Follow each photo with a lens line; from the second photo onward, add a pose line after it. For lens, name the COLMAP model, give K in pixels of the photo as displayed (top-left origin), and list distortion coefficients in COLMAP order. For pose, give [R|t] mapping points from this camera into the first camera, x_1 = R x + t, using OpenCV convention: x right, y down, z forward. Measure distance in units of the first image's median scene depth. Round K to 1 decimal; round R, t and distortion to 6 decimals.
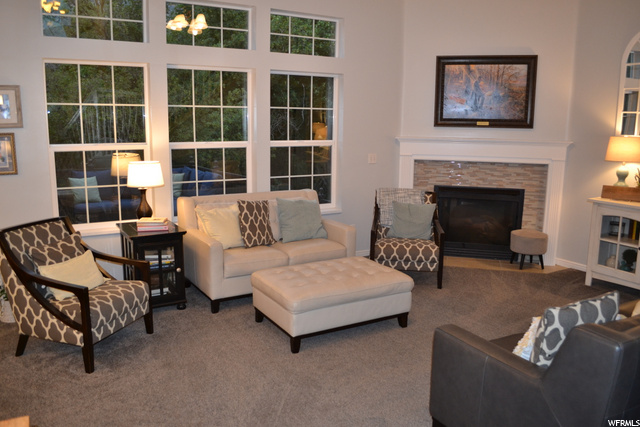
lens RADIAL K [[516.2, 0, 320.0], [0, 516.2, 213.5], [0, 0, 1]] dist [-0.082740, 0.010608]
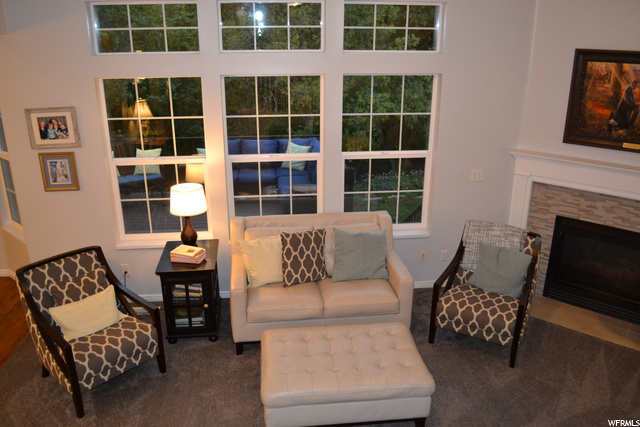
lens RADIAL K [[516.2, 0, 320.0], [0, 516.2, 213.5], [0, 0, 1]] dist [-0.082740, 0.010608]
pose [[0.914214, 0.126485, -0.384986, 0.235706], [-0.061914, 0.982483, 0.175764, -0.212151], [0.400474, -0.136850, 0.906031, 0.195206]]
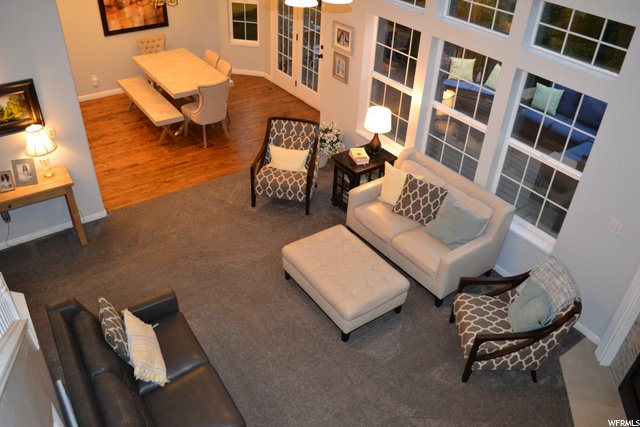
lens RADIAL K [[516.2, 0, 320.0], [0, 516.2, 213.5], [0, 0, 1]] dist [-0.082740, 0.010608]
pose [[0.082430, 0.571138, -0.816705, 0.762731], [-0.207469, 0.811374, 0.546470, -0.508048], [0.974762, 0.124396, 0.185375, 0.575614]]
